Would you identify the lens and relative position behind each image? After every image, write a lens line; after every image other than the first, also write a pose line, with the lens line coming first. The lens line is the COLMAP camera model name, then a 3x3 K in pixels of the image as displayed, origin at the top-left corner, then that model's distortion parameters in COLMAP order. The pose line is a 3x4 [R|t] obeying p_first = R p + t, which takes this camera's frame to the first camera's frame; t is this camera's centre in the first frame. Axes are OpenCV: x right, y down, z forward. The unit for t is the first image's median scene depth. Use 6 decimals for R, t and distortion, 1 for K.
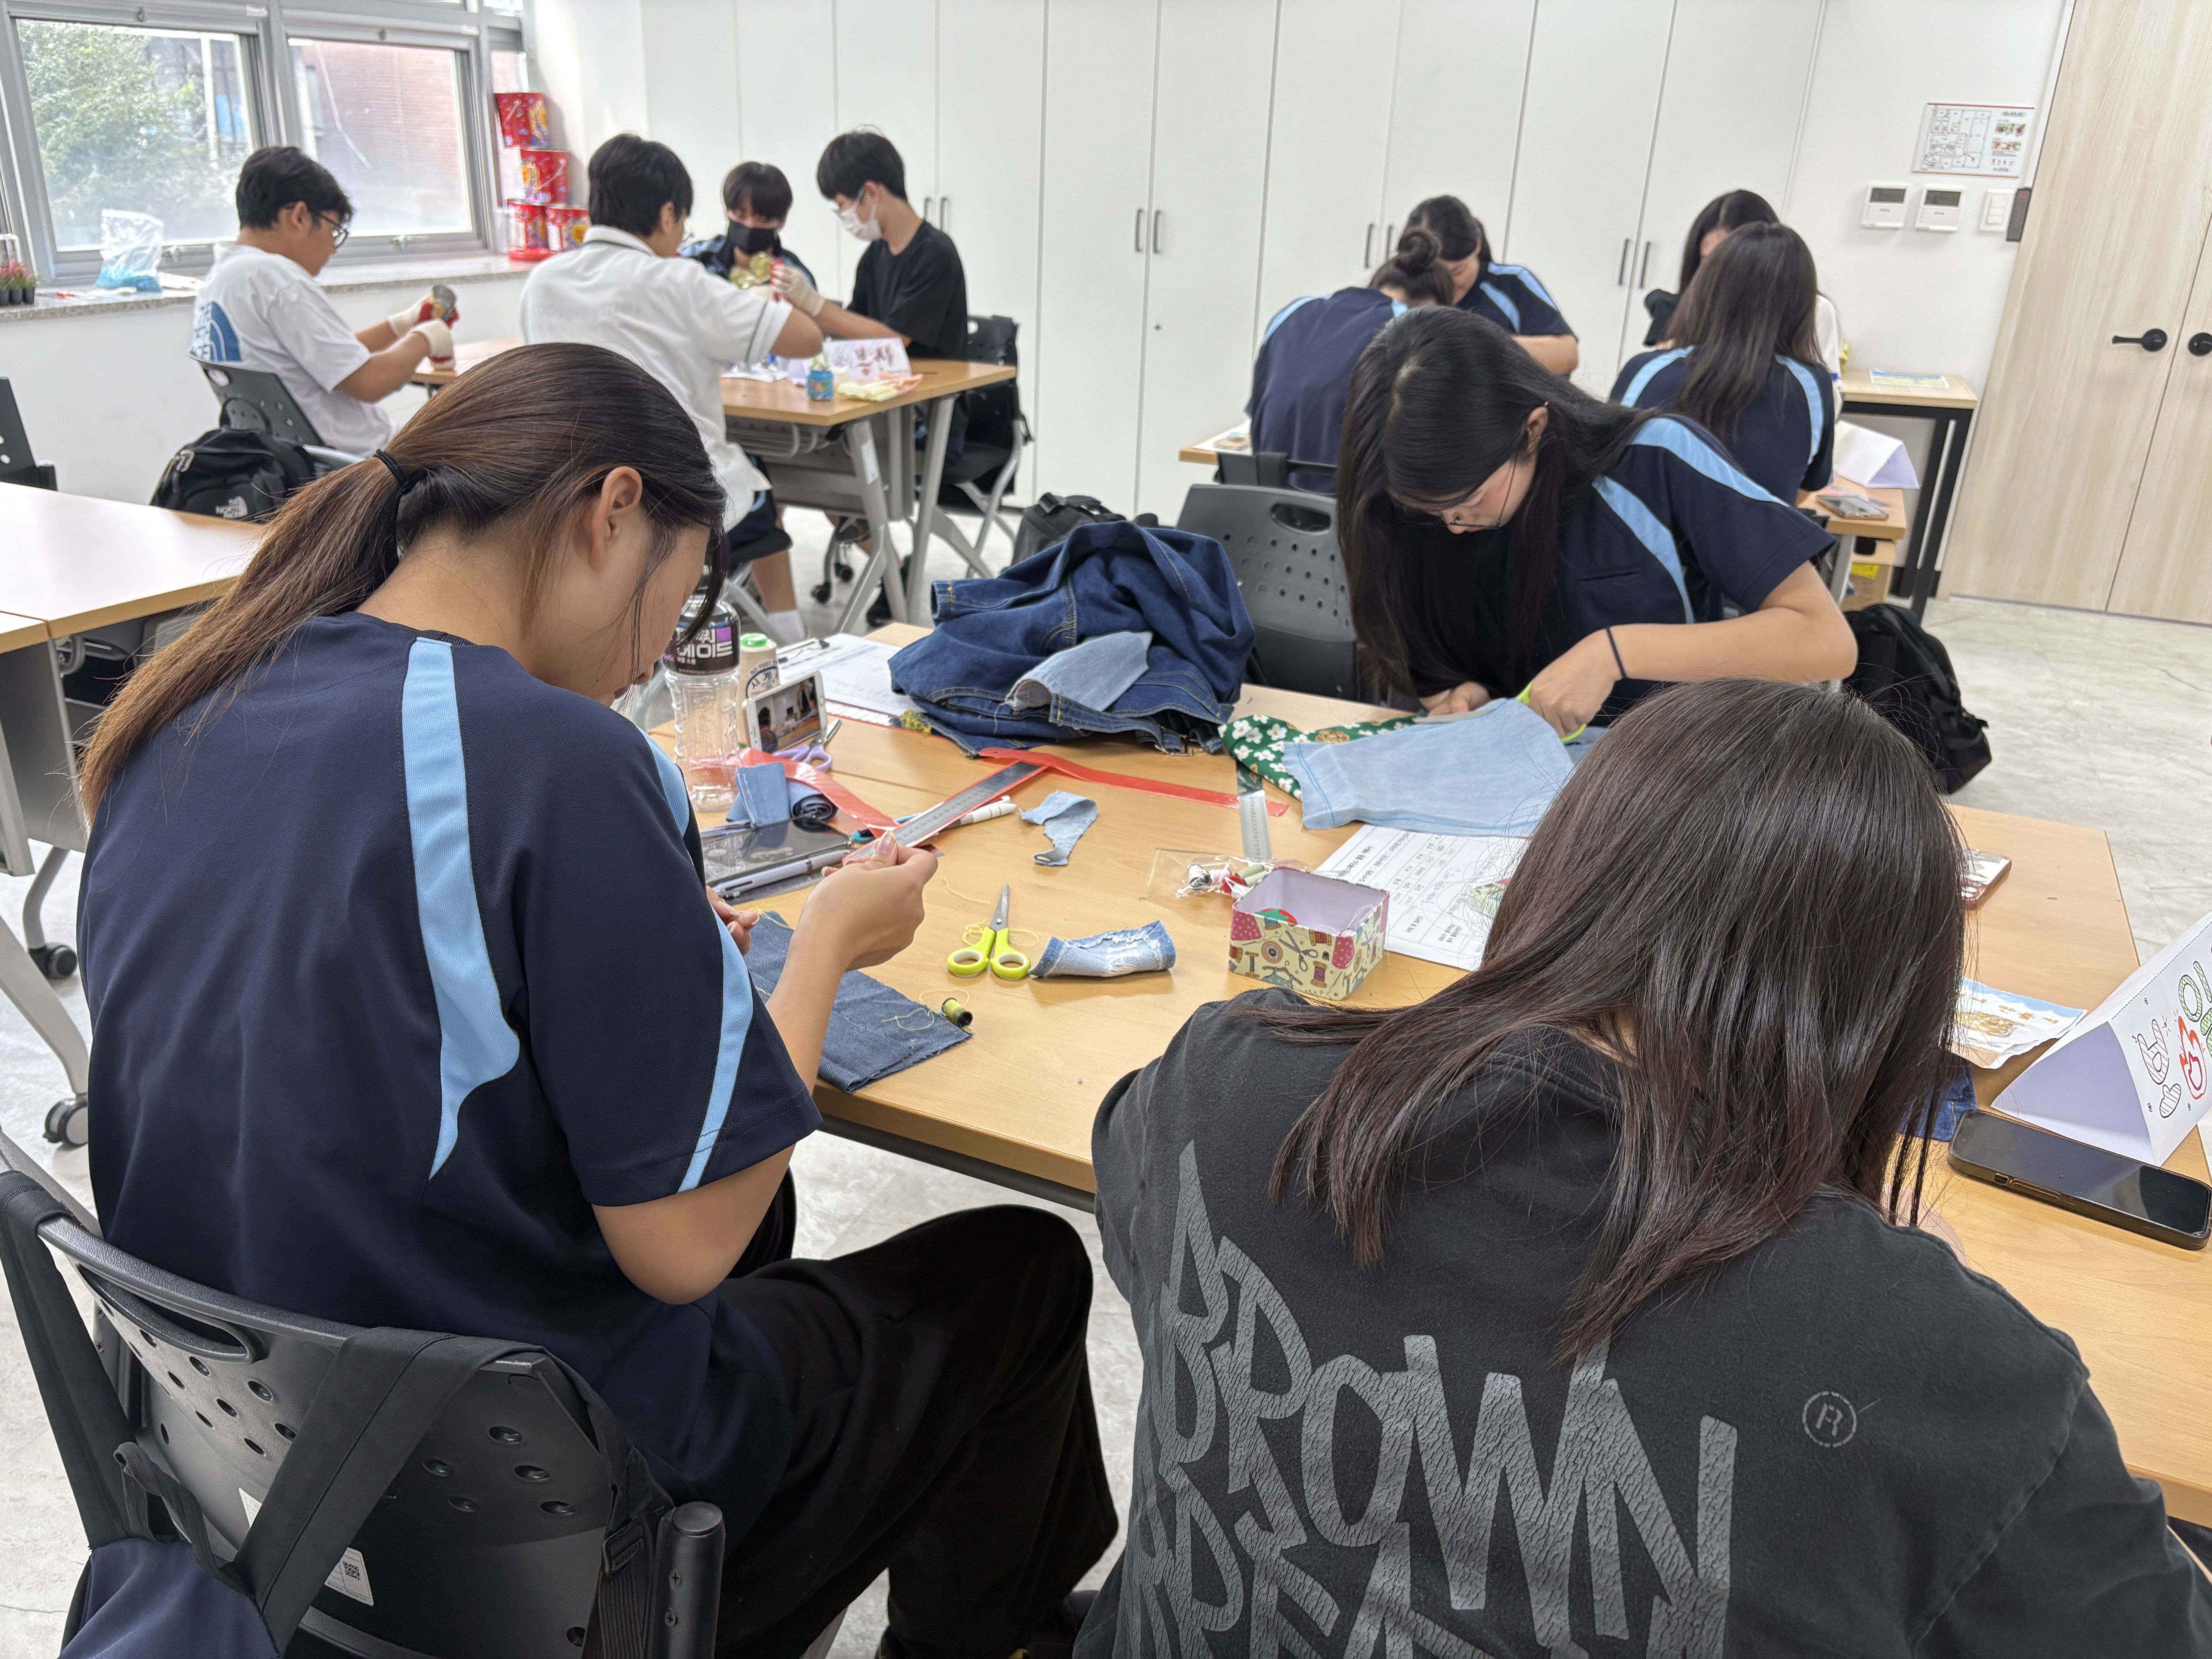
lens RADIAL K [[1679.8, 0, 1108.6], [0, 1679.8, 833.5], [0, 0, 1]] dist [0.037580, -0.001435]
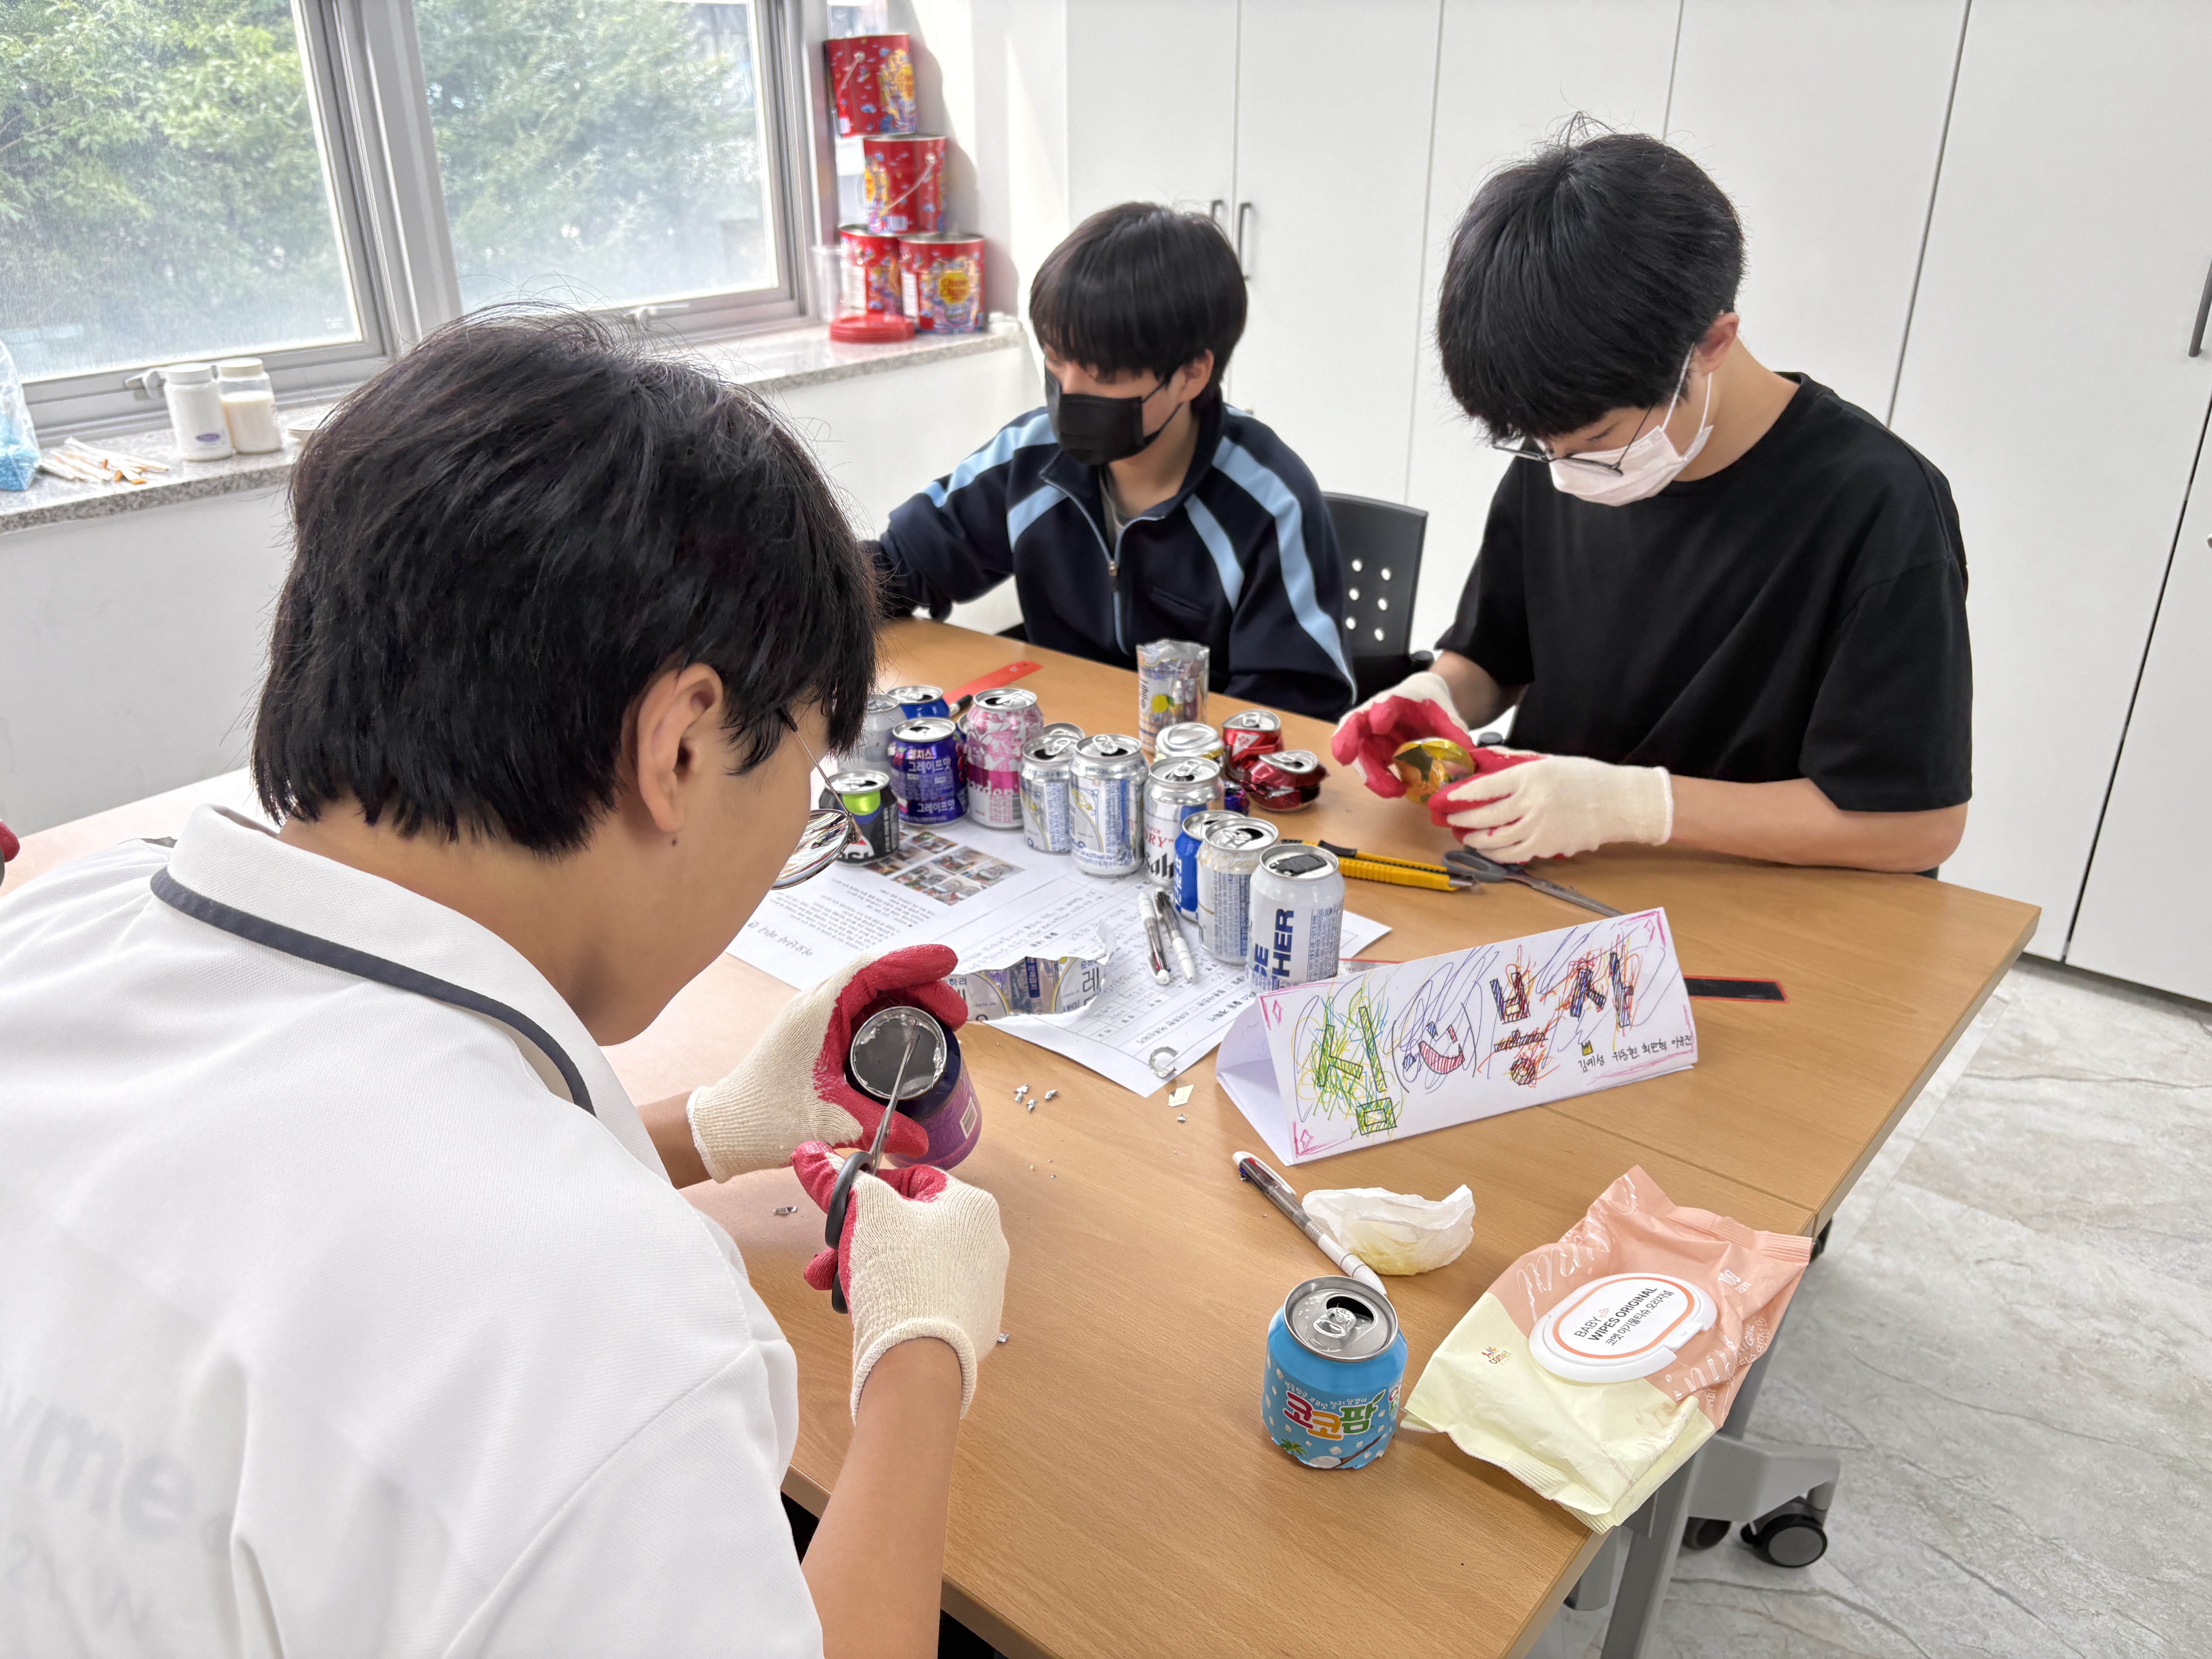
lens RADIAL K [[1679.8, 0, 1097.5], [0, 1679.8, 827.0], [0, 0, 1]] dist [0.037580, -0.001435]
pose [[0.951953, 0.085982, -0.293928, -0.087291], [-0.075679, 0.996058, 0.046272, -0.206807], [0.296748, -0.021805, 0.954707, 0.480064]]
